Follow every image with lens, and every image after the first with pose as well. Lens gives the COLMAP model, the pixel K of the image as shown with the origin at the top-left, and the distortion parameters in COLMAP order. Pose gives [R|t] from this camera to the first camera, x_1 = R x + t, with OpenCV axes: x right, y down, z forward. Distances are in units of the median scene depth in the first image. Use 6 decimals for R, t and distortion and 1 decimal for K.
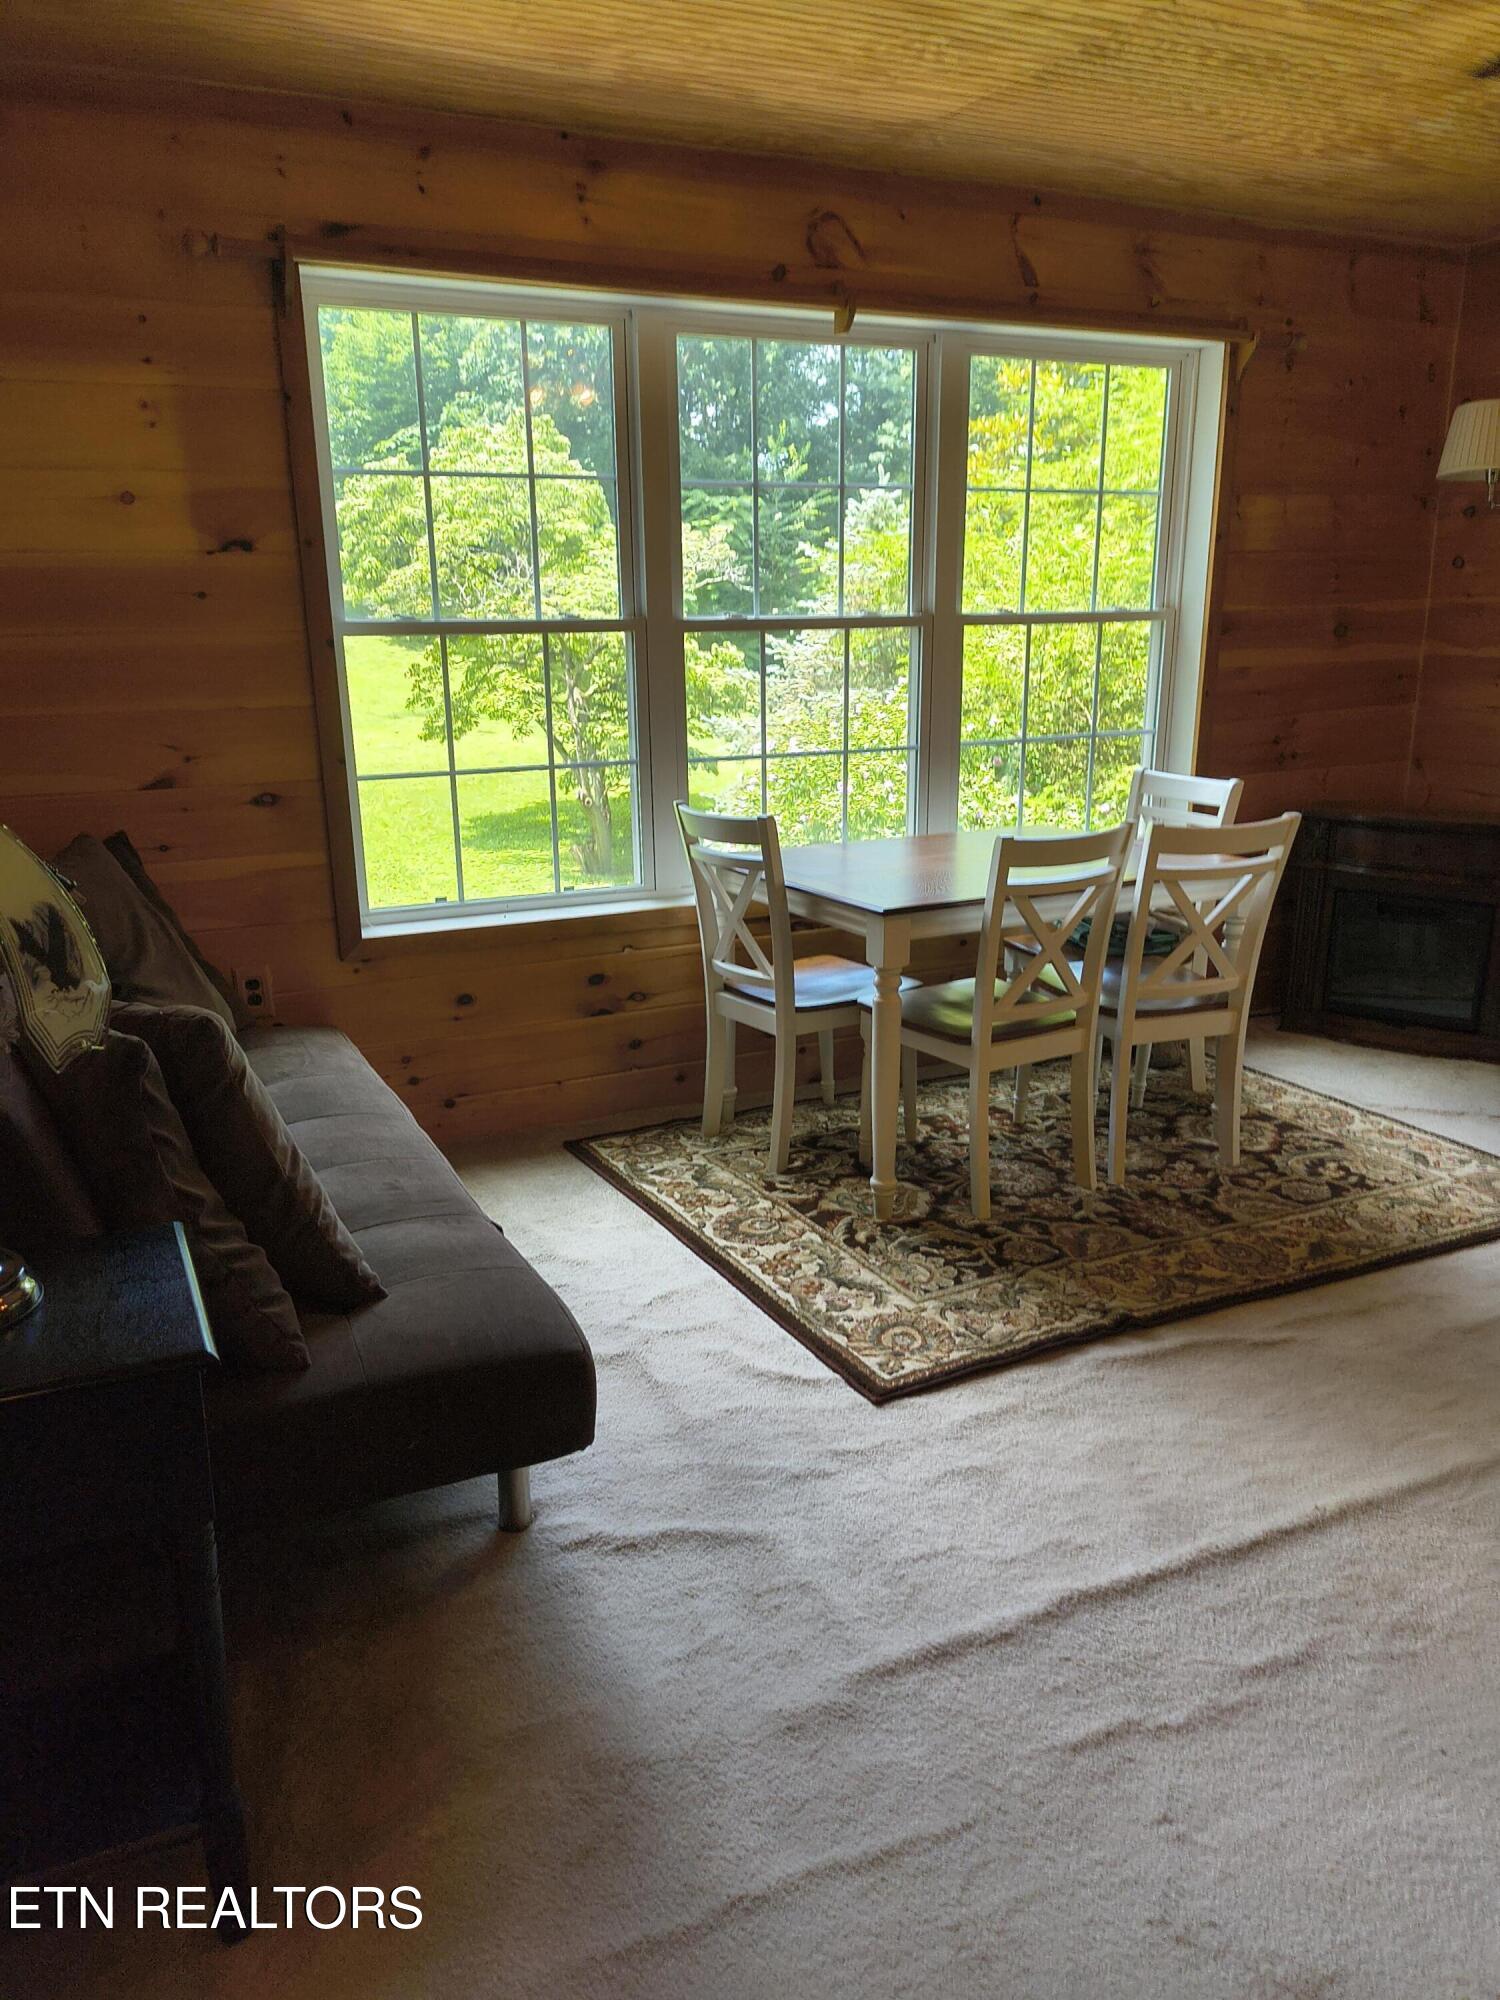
lens RADIAL K [[1430.7, 0, 750.0], [0, 1430.7, 1000.0], [0, 0, 1]] dist [0.006530, 0.001542]
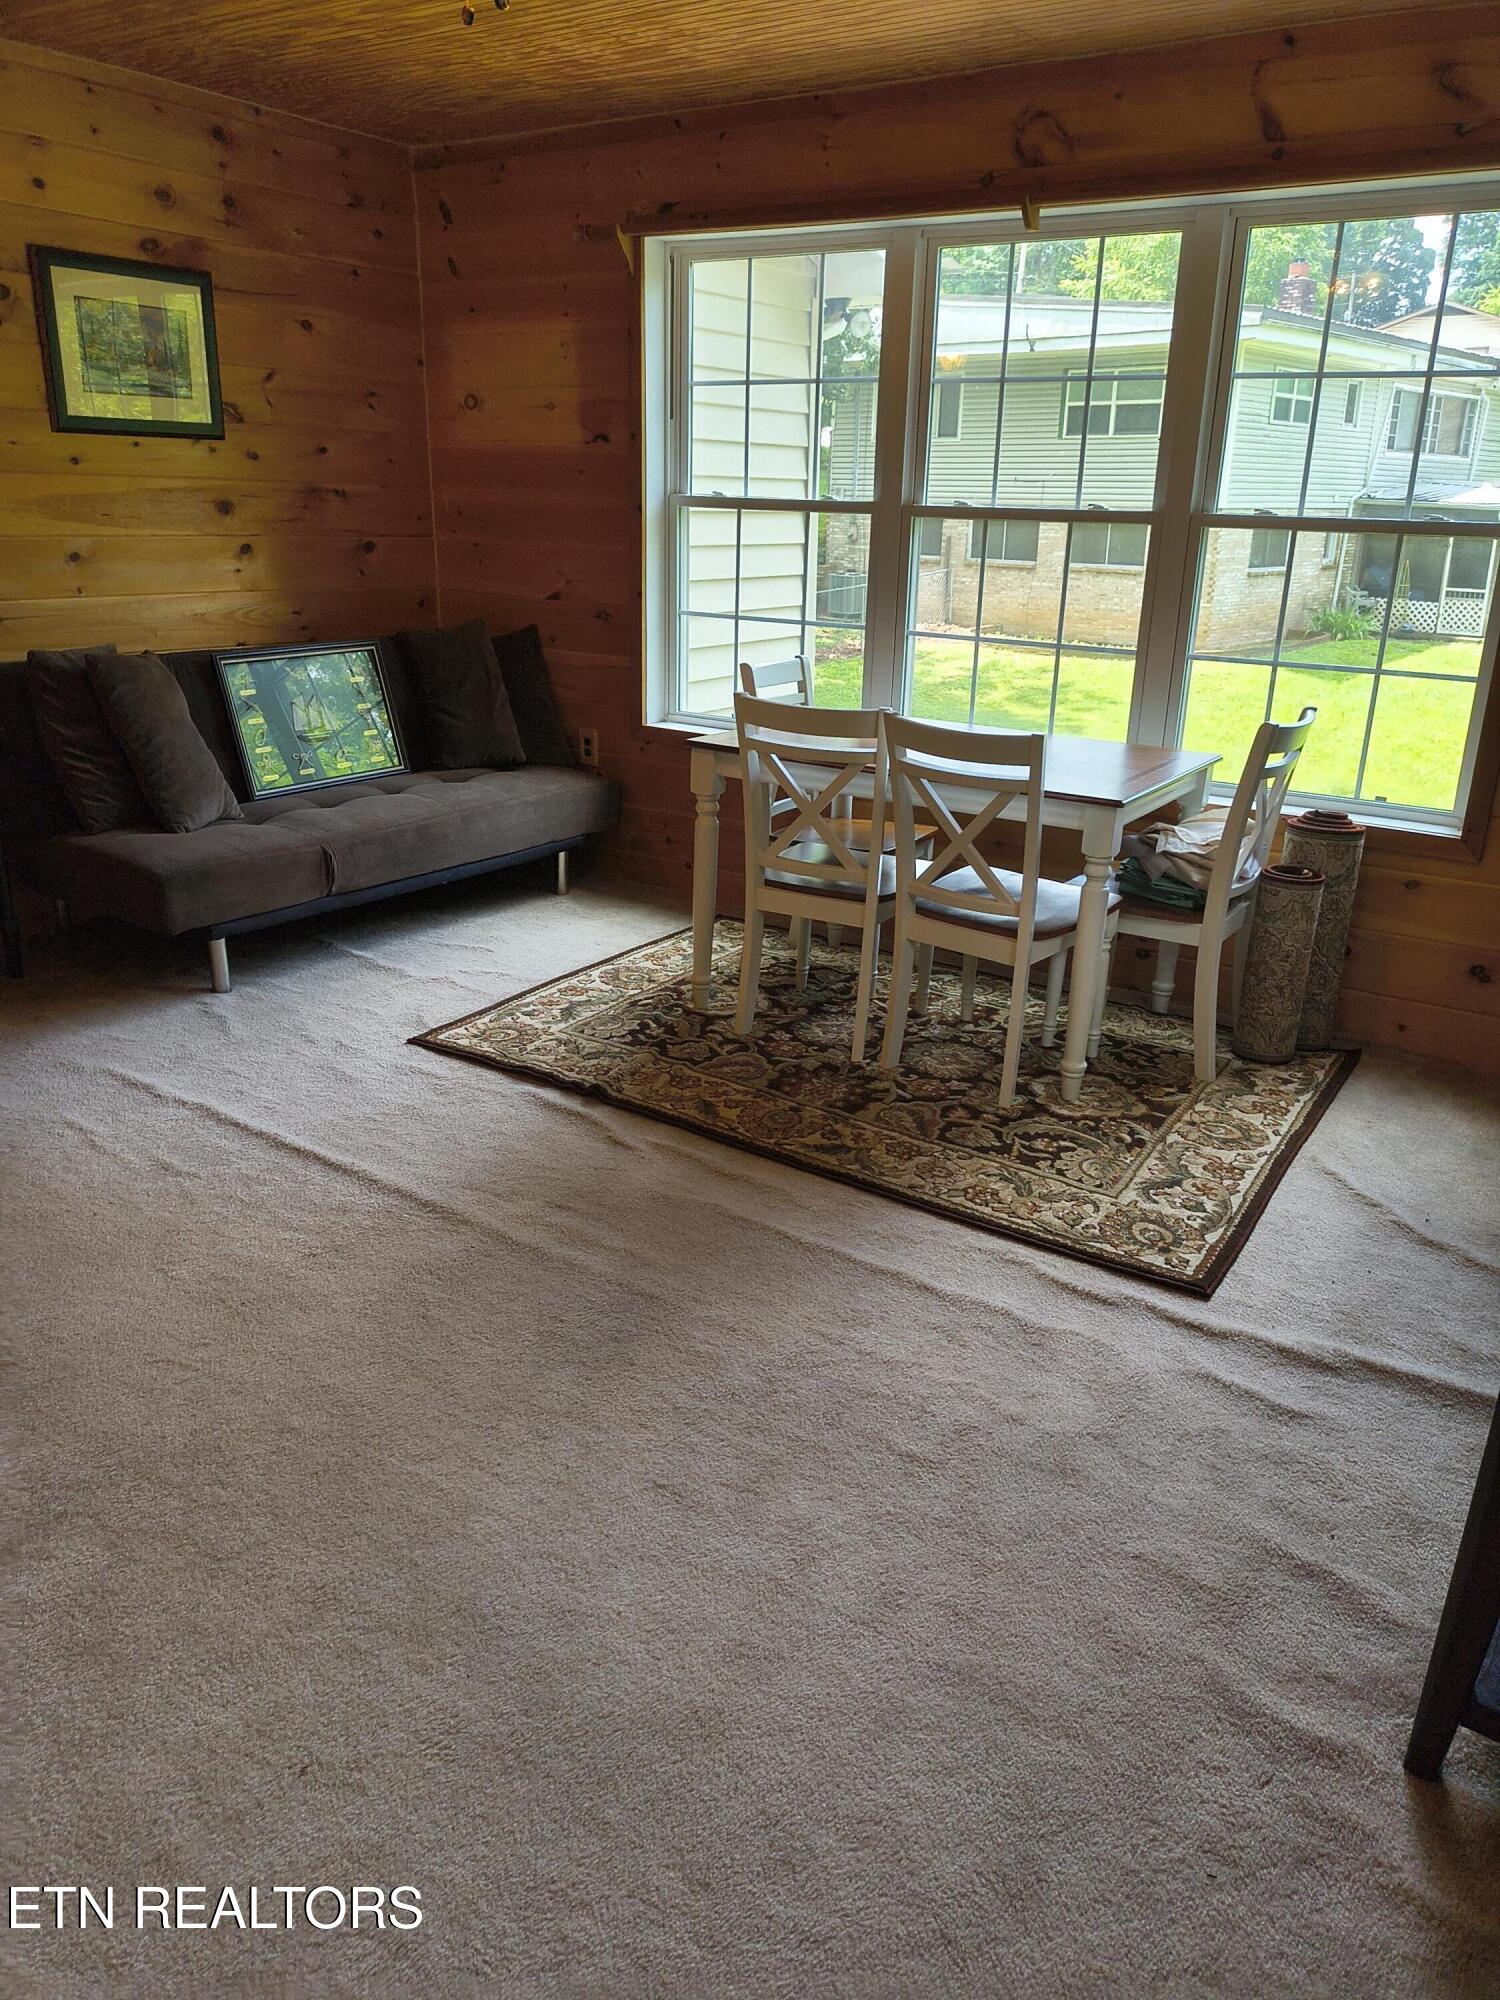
lens RADIAL K [[1475.3, 0, 750.0], [0, 1475.3, 1000.0], [0, 0, 1]] dist [0.000042, 0.003004]
pose [[0.510302, 0.307250, -0.803237, 1.064107], [-0.263249, 0.944975, 0.194223, -0.101330], [0.818713, 0.112339, 0.563106, 0.321923]]
